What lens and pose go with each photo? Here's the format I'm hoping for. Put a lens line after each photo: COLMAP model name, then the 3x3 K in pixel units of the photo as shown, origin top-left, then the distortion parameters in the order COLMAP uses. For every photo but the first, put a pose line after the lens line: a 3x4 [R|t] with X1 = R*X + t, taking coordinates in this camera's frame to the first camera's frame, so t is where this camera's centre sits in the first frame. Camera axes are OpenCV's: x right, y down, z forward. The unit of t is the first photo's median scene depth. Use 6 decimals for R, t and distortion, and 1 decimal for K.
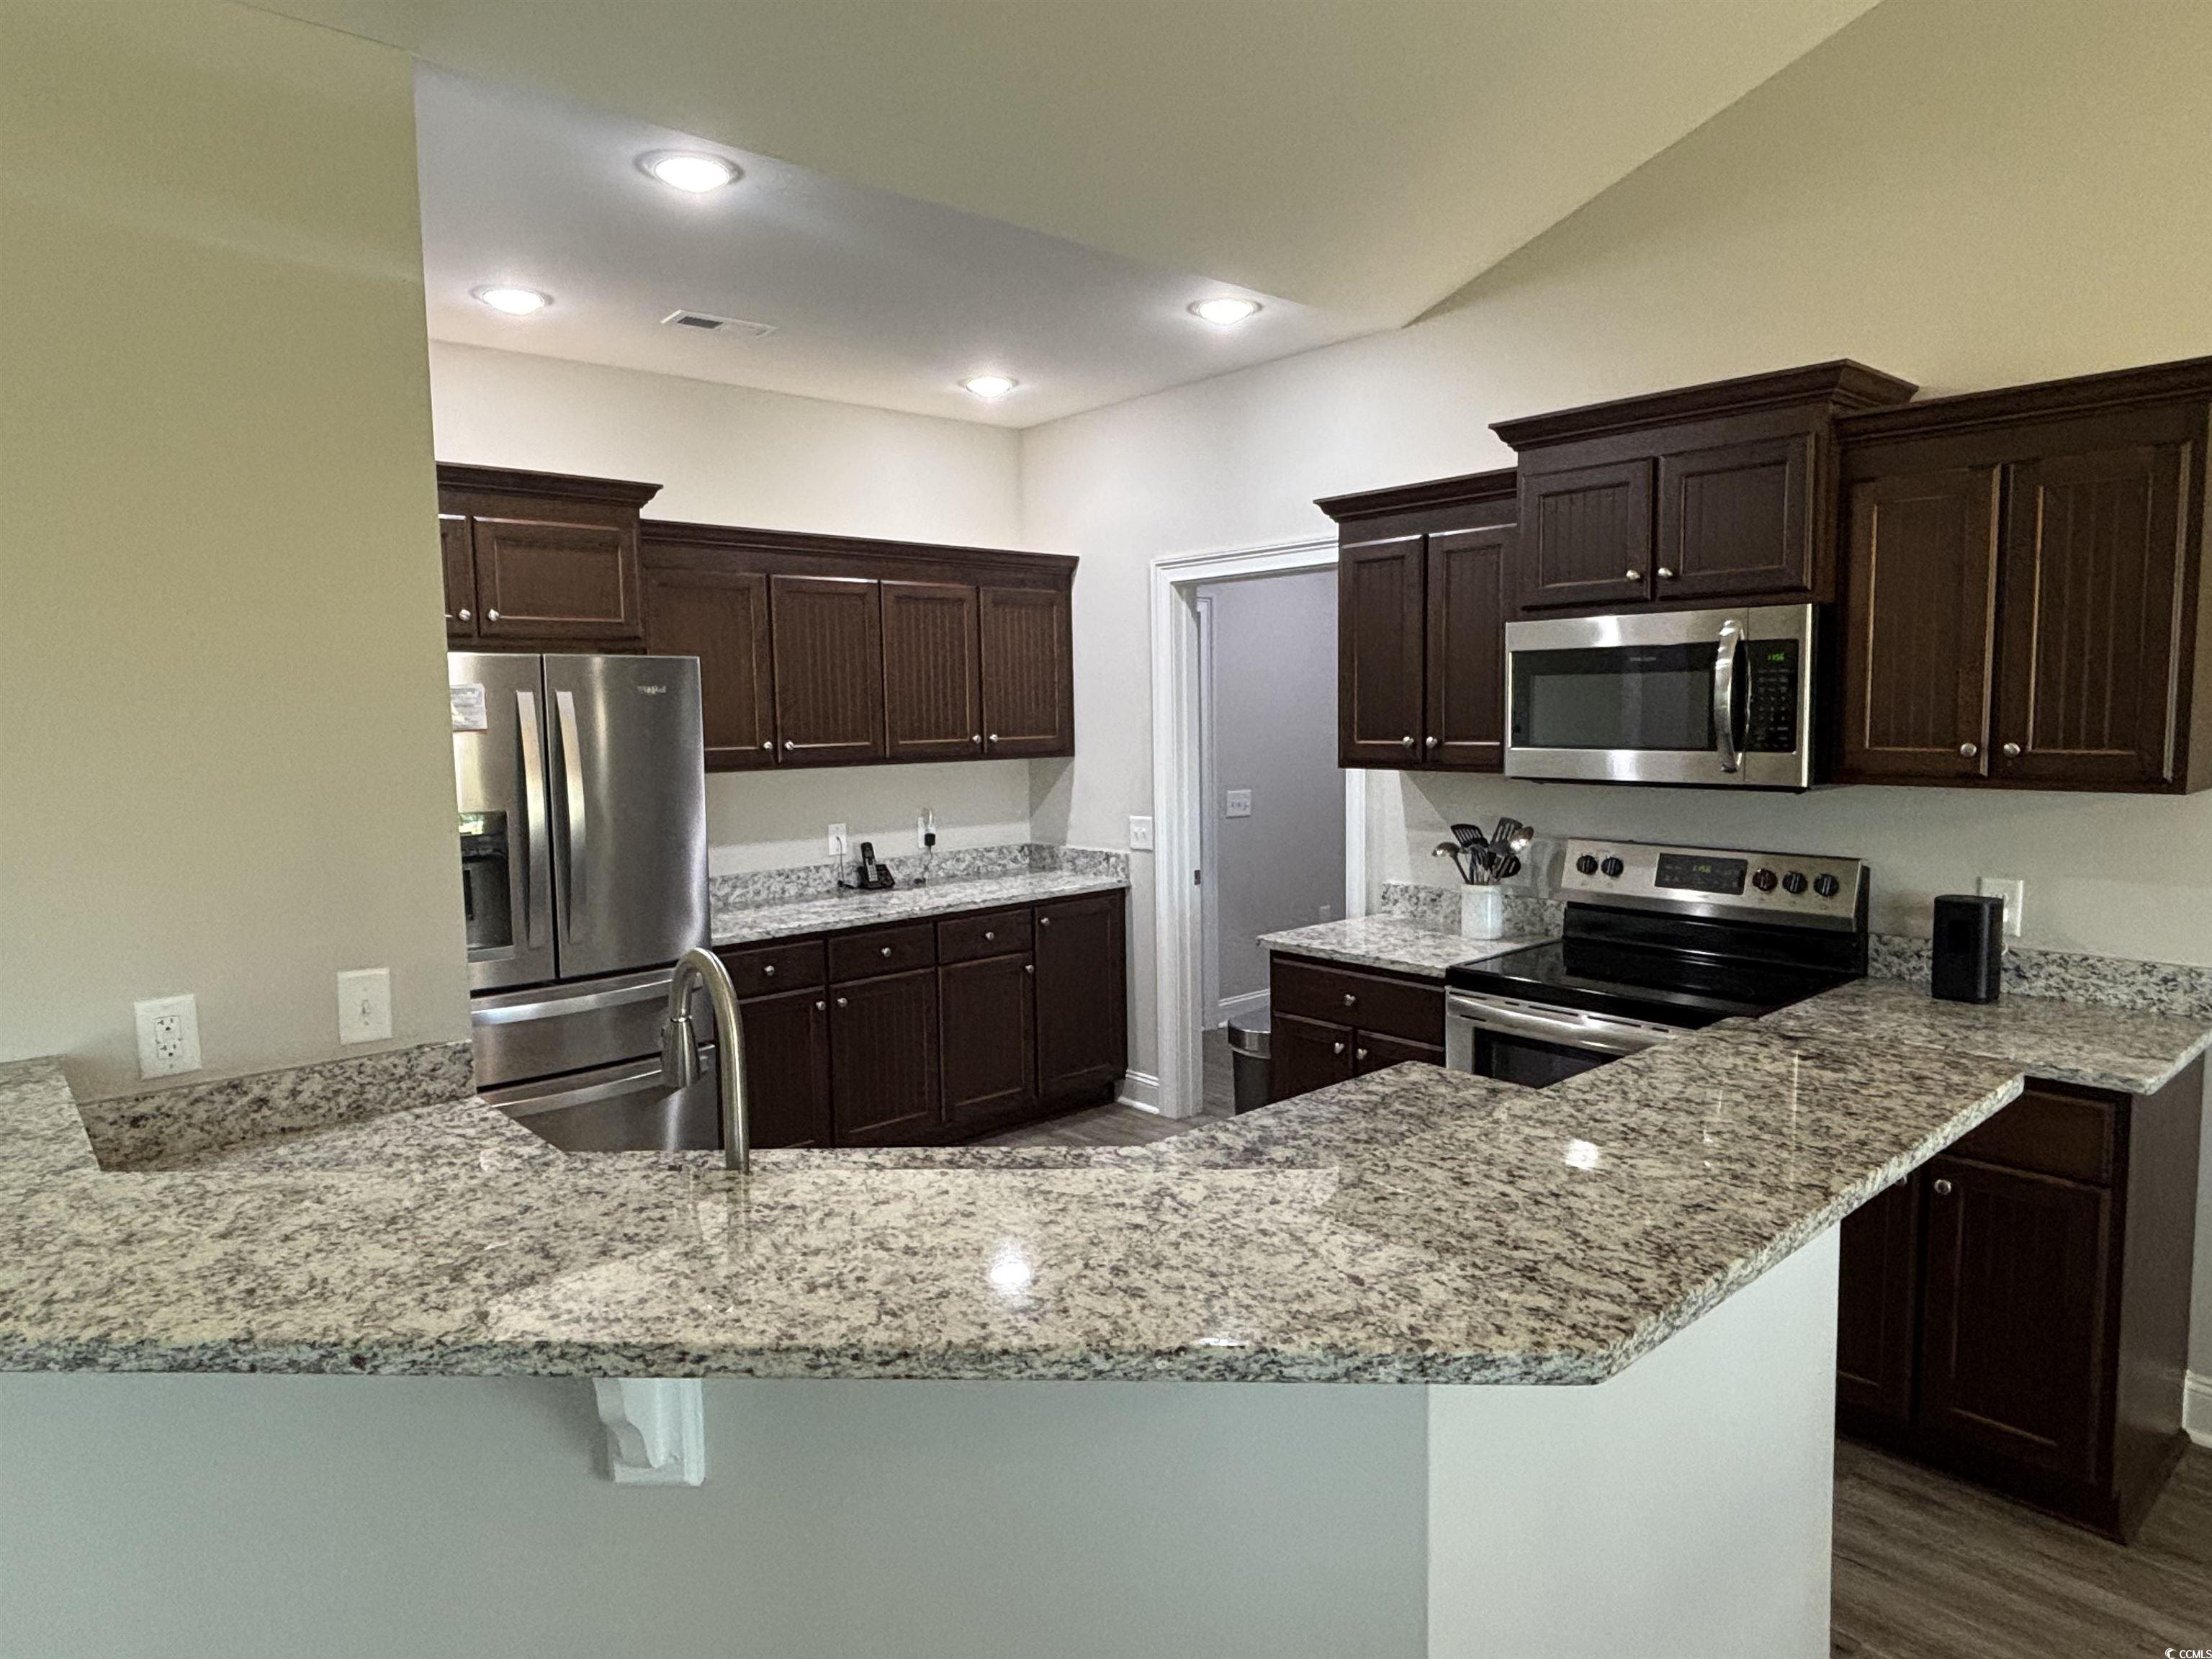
lens RADIAL K [[1318.3, 0, 1105.1], [0, 1318.3, 830.9], [0, 0, 1]] dist [0.008559, -0.020793]
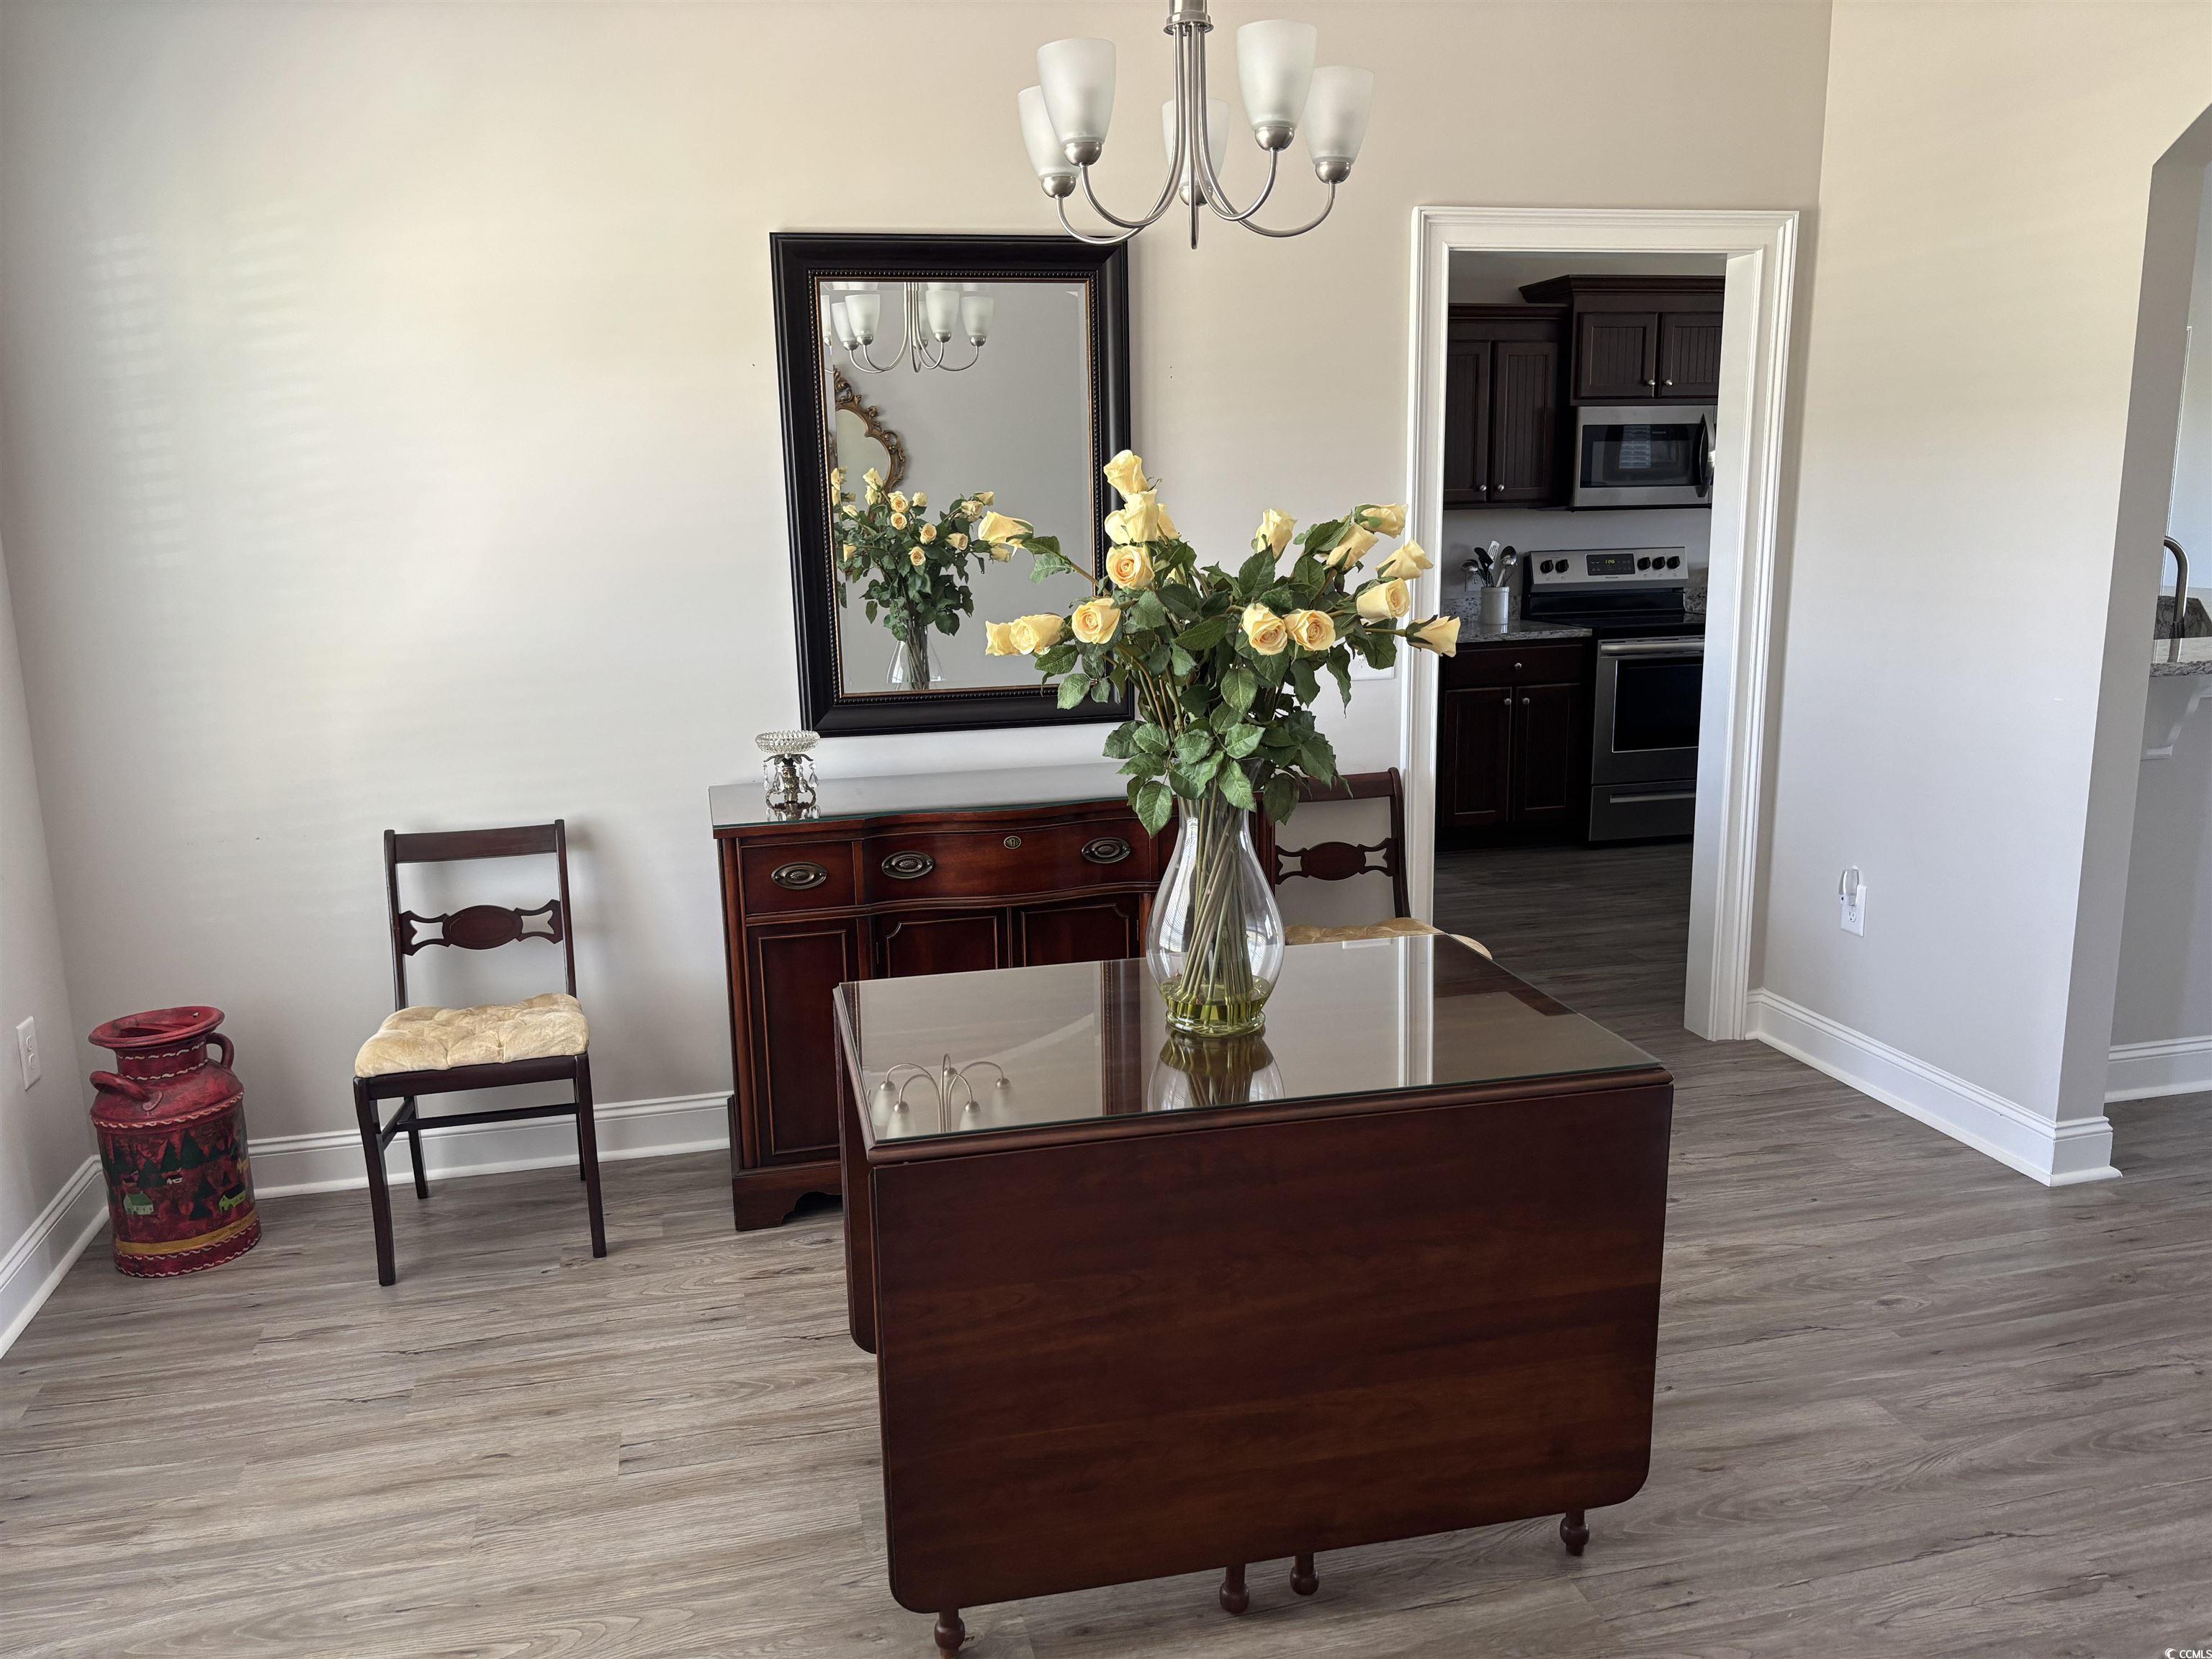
lens RADIAL K [[1679.0, 0, 1105.3], [0, 1679.0, 824.4], [0, 0, 1]] dist [0.002808, -0.016824]
pose [[0.451974, -0.188952, 0.871789, -1.737033], [0.087303, 0.981986, 0.167574, -0.055703], [-0.887749, 0.000371, 0.460328, 0.597474]]
